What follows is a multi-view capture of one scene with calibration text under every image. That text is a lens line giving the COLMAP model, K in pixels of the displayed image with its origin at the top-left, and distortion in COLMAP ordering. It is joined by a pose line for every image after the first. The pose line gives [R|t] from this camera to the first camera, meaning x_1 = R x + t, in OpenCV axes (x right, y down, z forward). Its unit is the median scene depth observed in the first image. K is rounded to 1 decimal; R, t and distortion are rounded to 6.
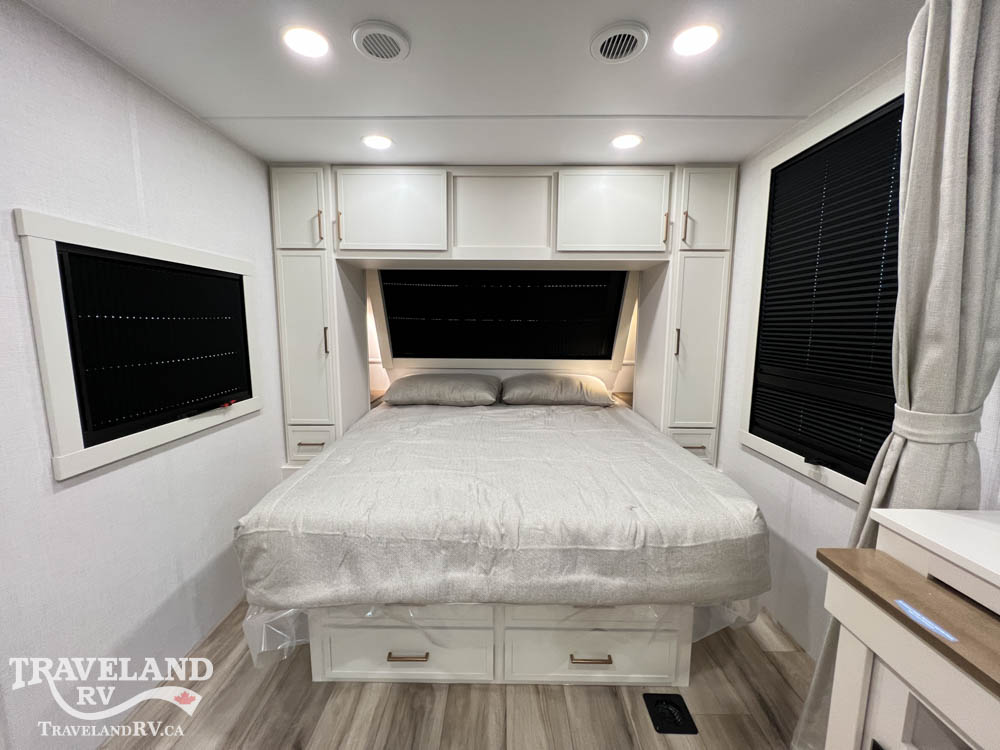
lens RADIAL K [[398.9, 0, 497.8], [0, 398.9, 373.2], [0, 0, 1]] dist [-0.001198, 0.000674]
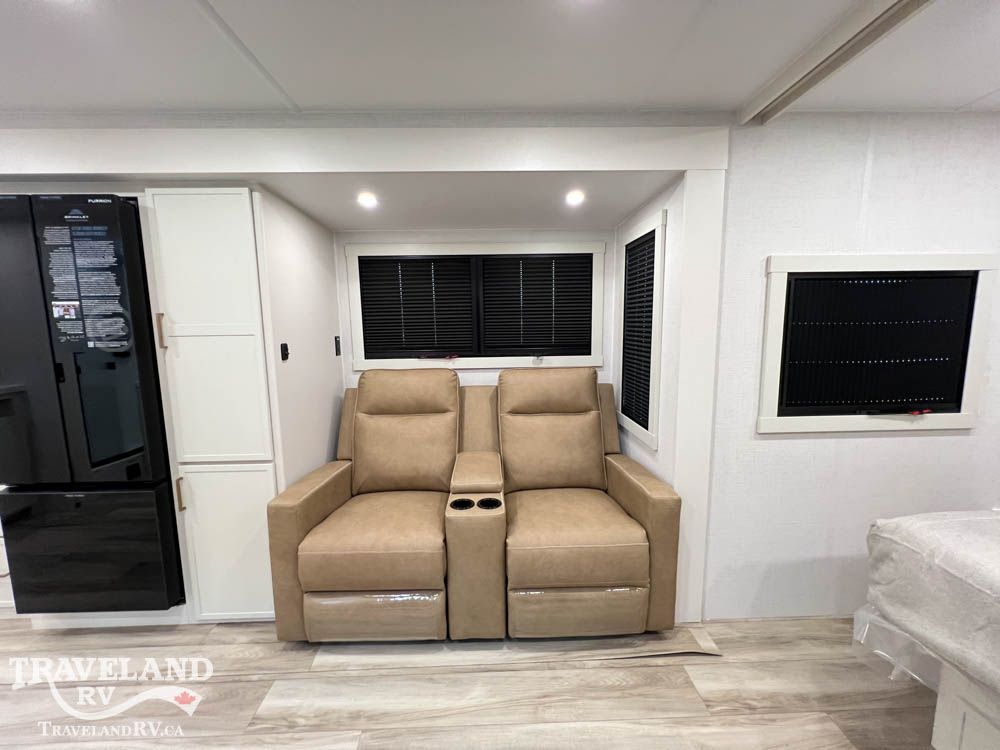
lens RADIAL K [[398.9, 0, 499.5], [0, 398.9, 373.1], [0, 0, 1]] dist [-0.001198, 0.000674]
pose [[0.044578, 0.125526, -0.991088, 0.236845], [-0.113322, 0.986306, 0.119823, -0.017555], [0.992558, 0.106971, 0.058192, -0.062607]]
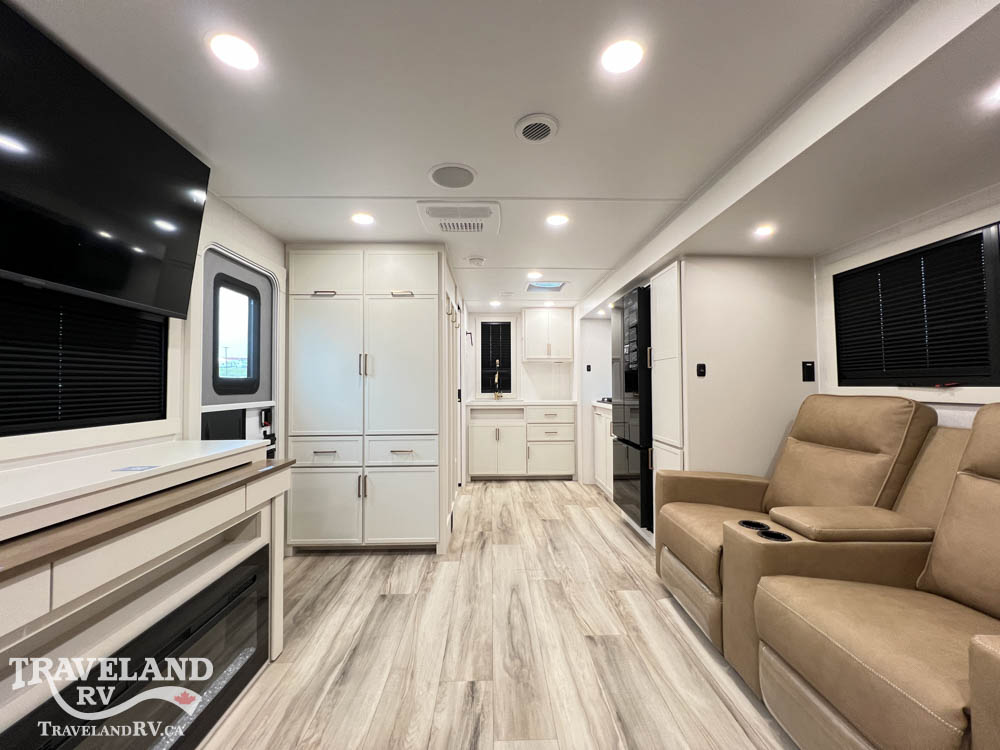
lens RADIAL K [[398.9, 0, 498.6], [0, 398.9, 374.0], [0, 0, 1]] dist [-0.001198, 0.000674]
pose [[-0.999359, 0.002603, -0.035712, -0.111024], [-0.000914, 0.995176, 0.098102, -0.002750], [0.035795, 0.098072, -0.994535, 0.862422]]
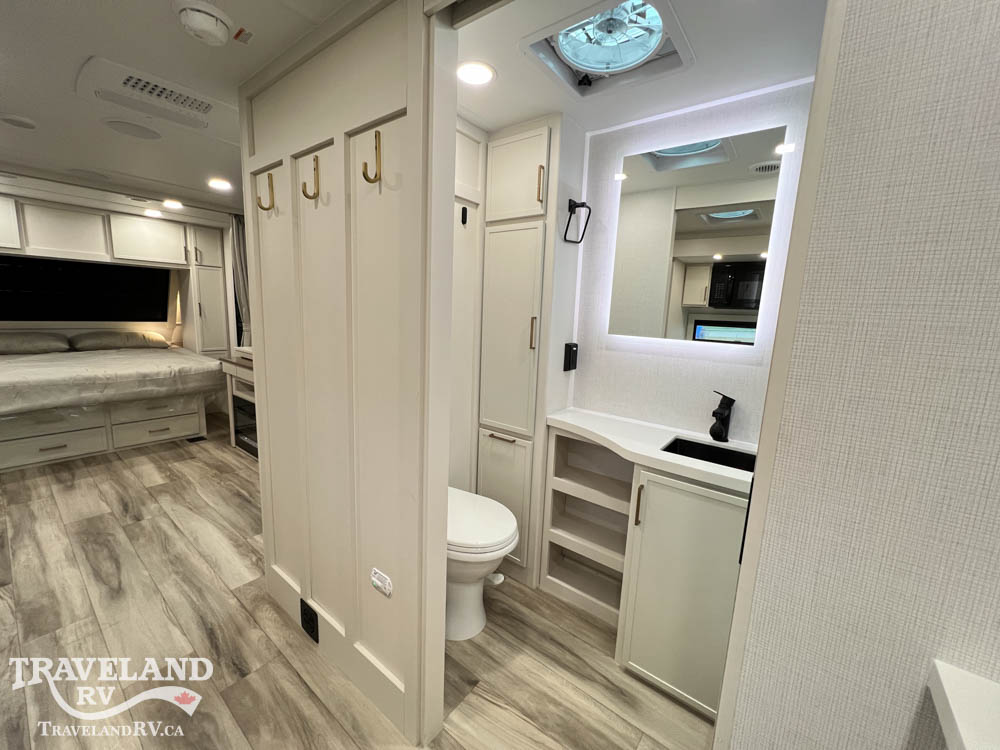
lens RADIAL K [[398.9, 0, 499.0], [0, 398.9, 373.5], [0, 0, 1]] dist [-0.001198, 0.000674]
pose [[0.604723, -0.106019, 0.789348, -0.397719], [0.062288, 0.994360, 0.085836, 0.244276], [-0.793996, -0.002741, 0.607917, -2.114560]]
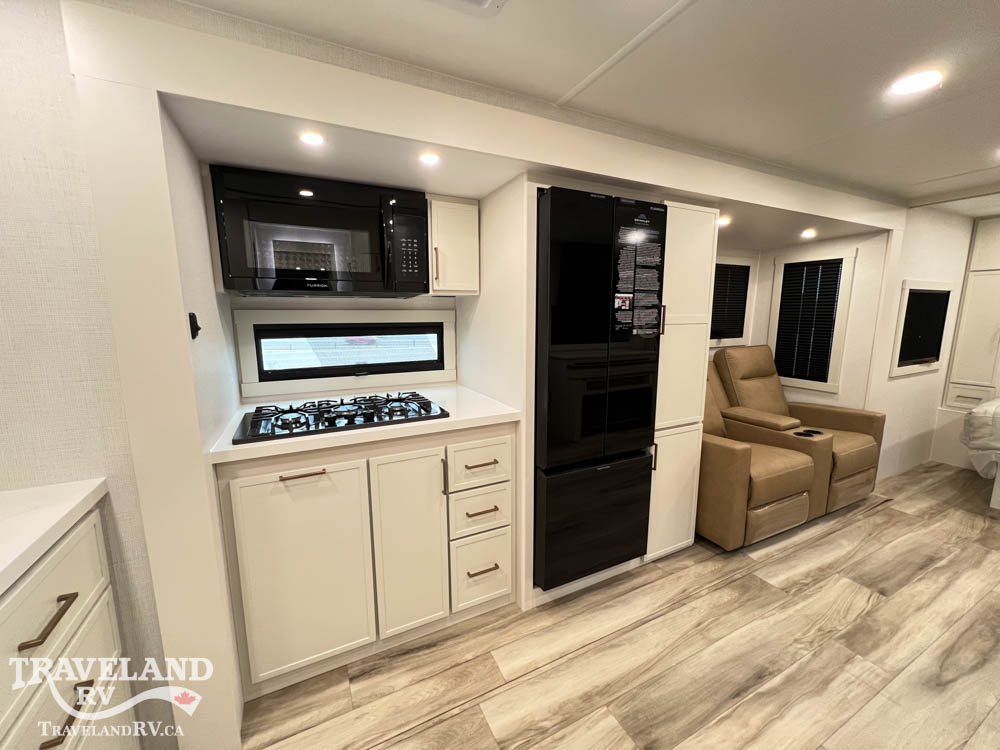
lens RADIAL K [[398.9, 0, 498.5], [0, 398.9, 372.9], [0, 0, 1]] dist [-0.001198, 0.000674]
pose [[0.463145, 0.135725, -0.875828, 0.031989], [-0.109461, 0.989398, 0.095441, 0.199737], [0.879497, 0.051666, 0.473091, -1.928854]]
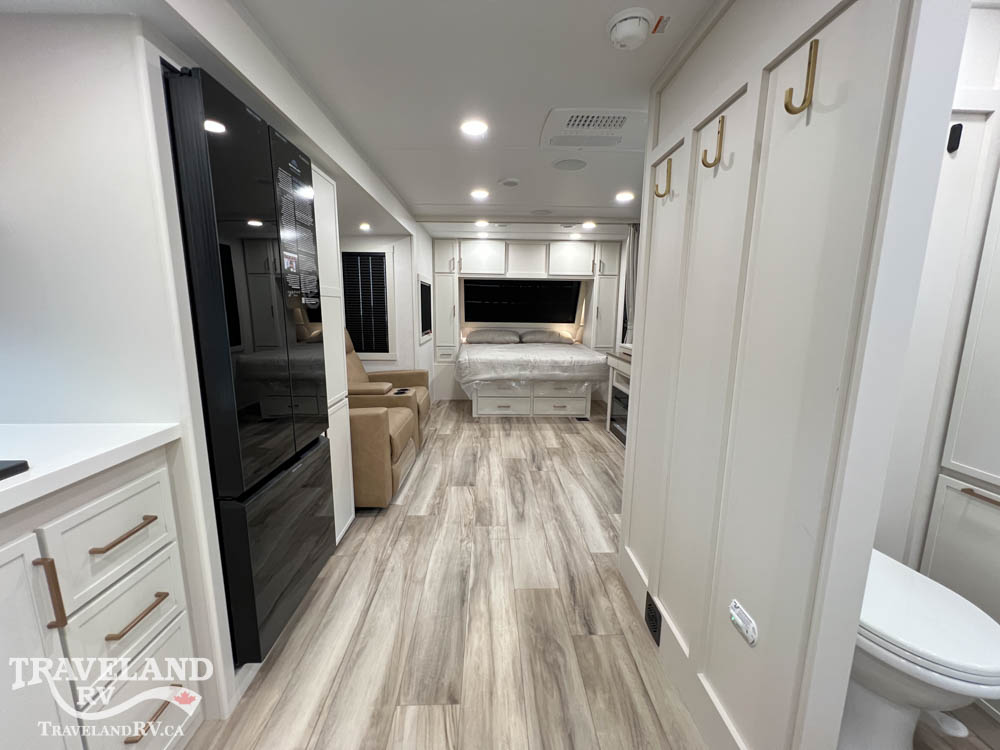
lens RADIAL K [[398.9, 0, 497.6], [0, 398.9, 373.2], [0, 0, 1]] dist [-0.001198, 0.000674]
pose [[0.999198, 0.000219, 0.040045, -0.374369], [-0.001739, 0.999279, 0.037923, 0.291198], [-0.040007, -0.037962, 0.998478, -2.052526]]
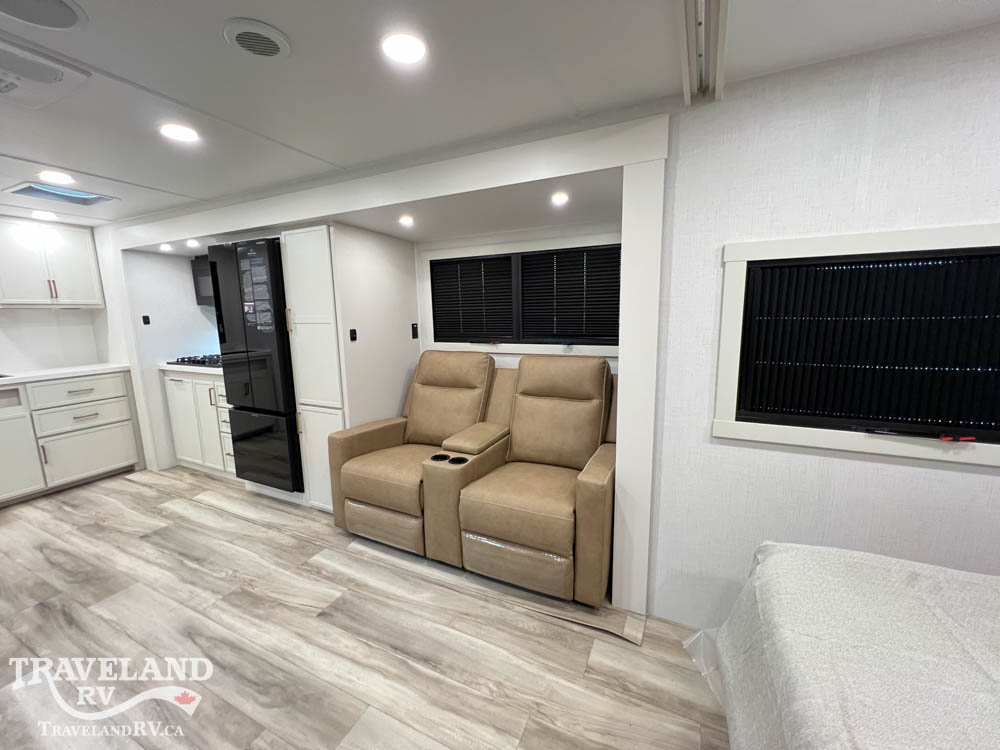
lens RADIAL K [[398.9, 0, 499.8], [0, 398.9, 373.2], [0, 0, 1]] dist [-0.001198, 0.000674]
pose [[-0.416492, 0.151409, -0.896443, 0.319226], [-0.097423, 0.972924, 0.209590, -0.122101], [0.903904, 0.174626, -0.390465, 0.605688]]
